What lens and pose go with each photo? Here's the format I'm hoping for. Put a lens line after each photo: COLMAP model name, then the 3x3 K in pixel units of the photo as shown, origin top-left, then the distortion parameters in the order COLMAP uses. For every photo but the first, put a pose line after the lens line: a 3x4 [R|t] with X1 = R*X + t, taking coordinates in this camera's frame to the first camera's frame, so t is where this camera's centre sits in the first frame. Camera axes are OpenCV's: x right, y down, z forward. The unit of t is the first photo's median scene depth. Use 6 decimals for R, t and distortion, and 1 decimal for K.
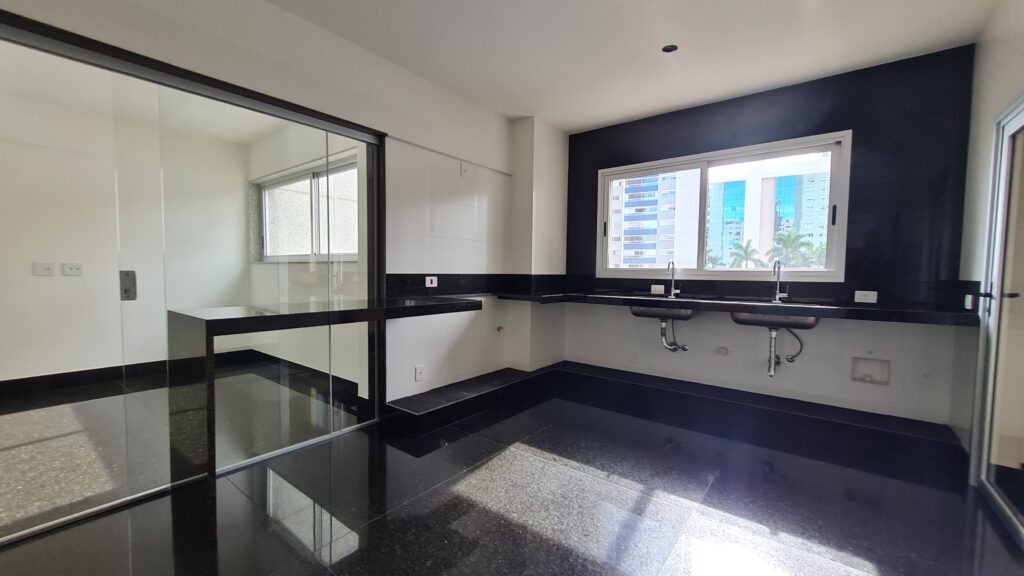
lens RADIAL K [[406.5, 0, 505.2], [0, 406.5, 294.6], [0, 0, 1]] dist [-0.001984, -0.000338]
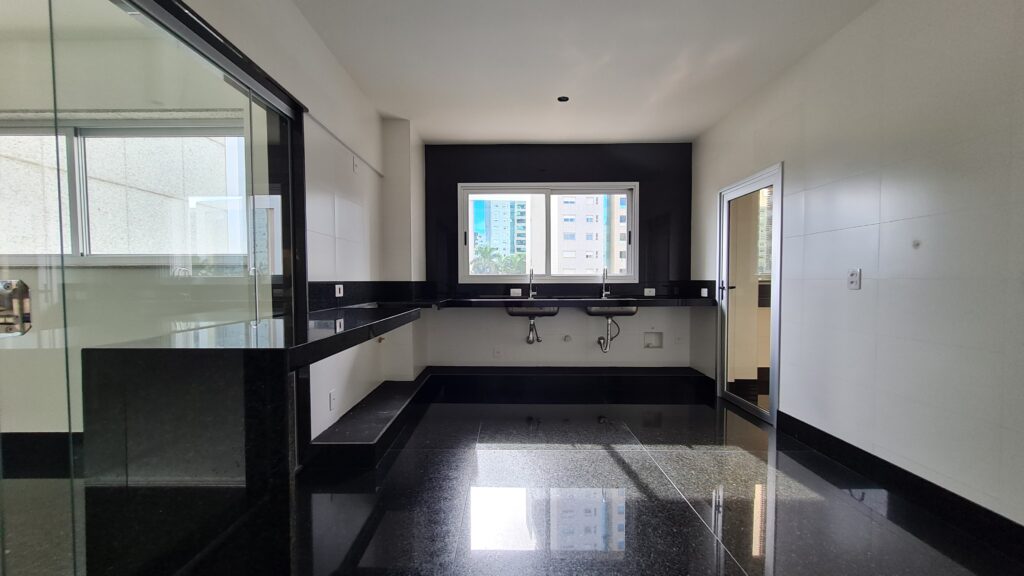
lens RADIAL K [[406.5, 0, 505.2], [0, 406.5, 294.6], [0, 0, 1]] dist [-0.001984, -0.000338]
pose [[0.787383, -0.034181, 0.615516, -0.421080], [0.045581, 0.998957, -0.002834, -0.004990], [-0.614776, 0.030287, 0.788120, 0.109138]]
